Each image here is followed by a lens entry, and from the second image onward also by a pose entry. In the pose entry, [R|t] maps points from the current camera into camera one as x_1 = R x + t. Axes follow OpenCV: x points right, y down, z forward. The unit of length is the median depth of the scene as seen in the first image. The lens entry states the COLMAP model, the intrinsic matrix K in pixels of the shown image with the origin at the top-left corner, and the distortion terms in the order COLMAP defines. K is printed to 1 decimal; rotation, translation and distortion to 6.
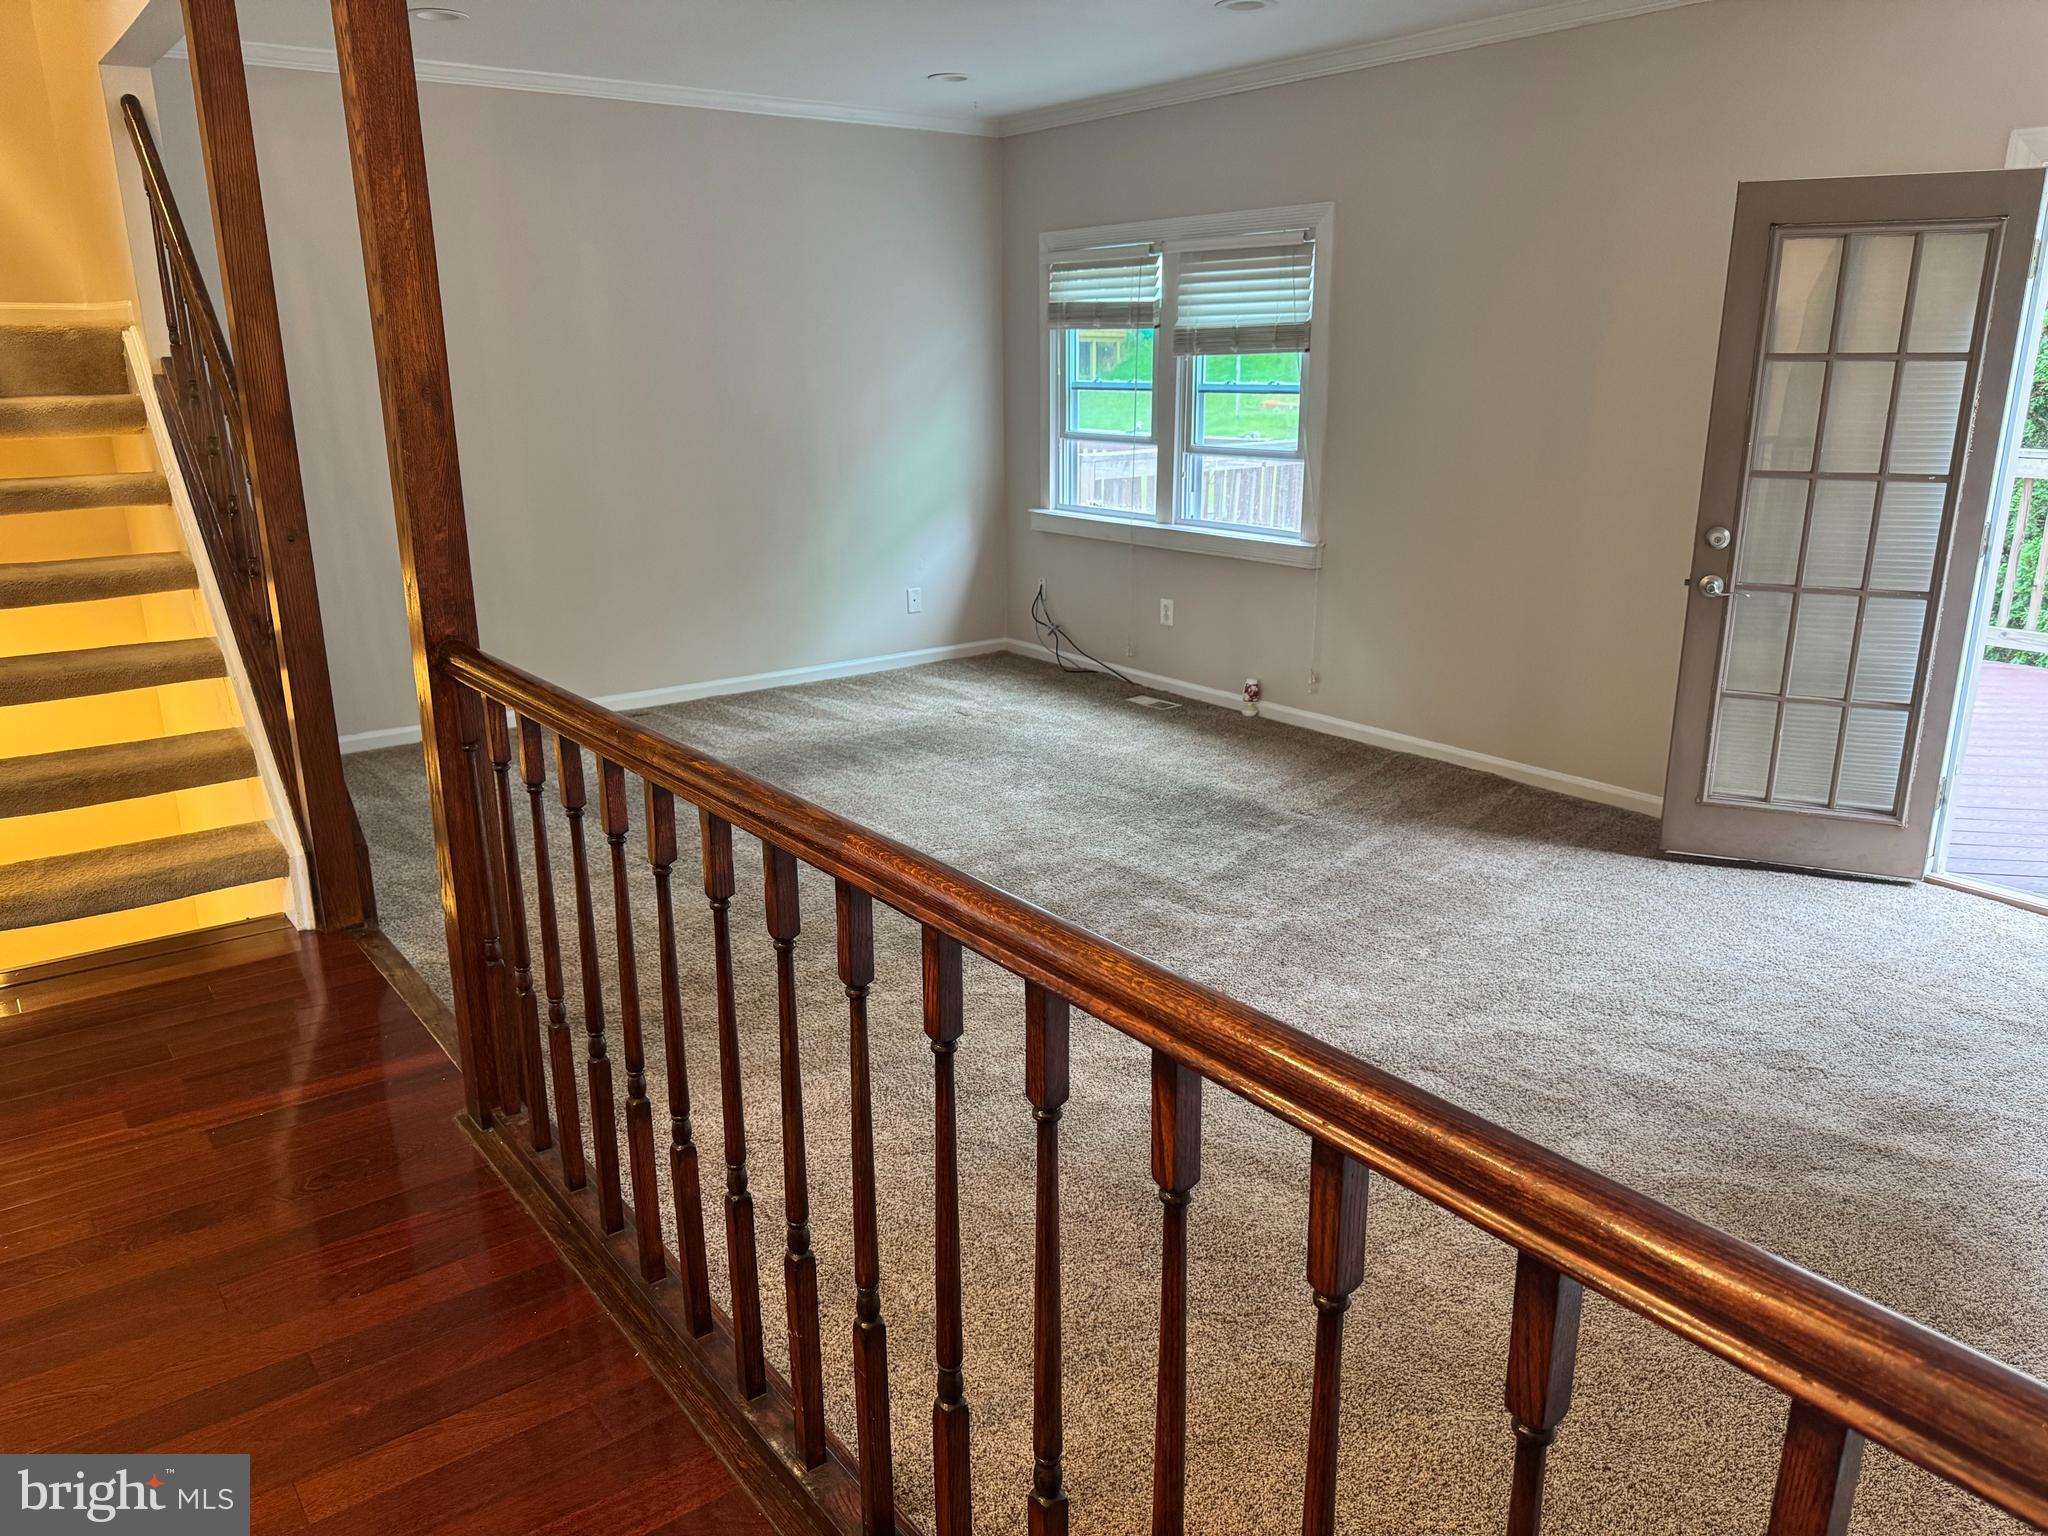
lens RADIAL K [[1441.0, 0, 1031.7], [0, 1441.0, 769.0], [0, 0, 1]] dist [0.074011, -0.089107]
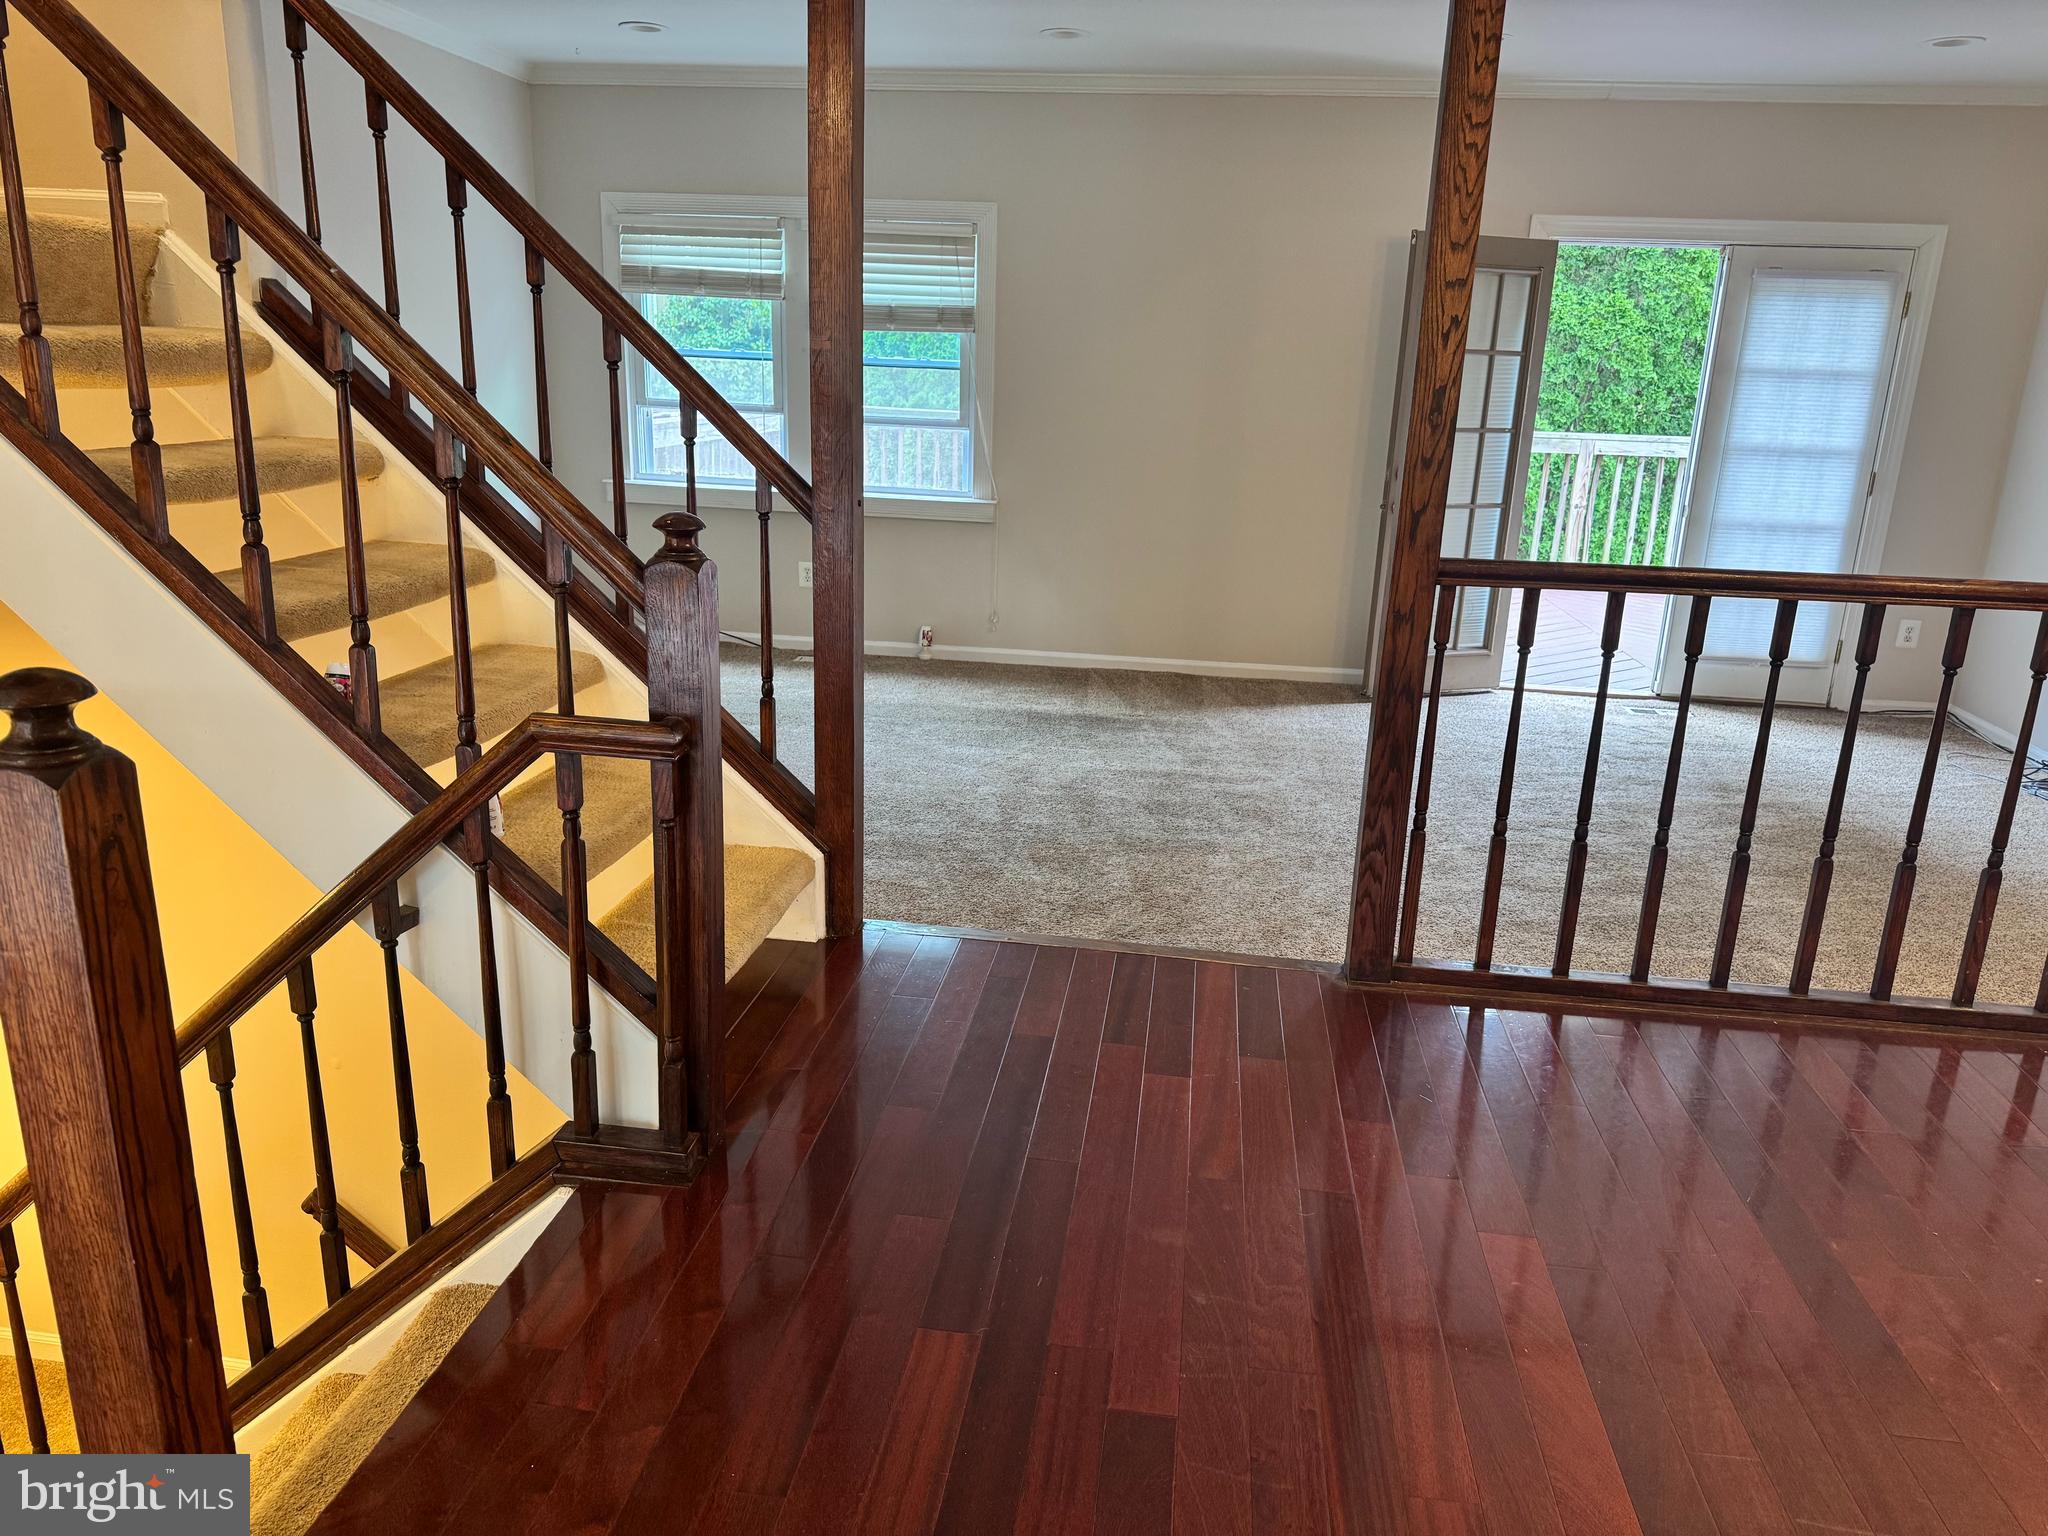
lens RADIAL K [[1441.0, 0, 1022.9], [0, 1441.0, 774.5], [0, 0, 1]] dist [0.074011, -0.089107]
pose [[0.709710, -0.167058, 0.684400, -0.862248], [0.159092, 0.984387, 0.075308, -0.032266], [-0.686296, 0.055436, 0.725207, 0.222539]]
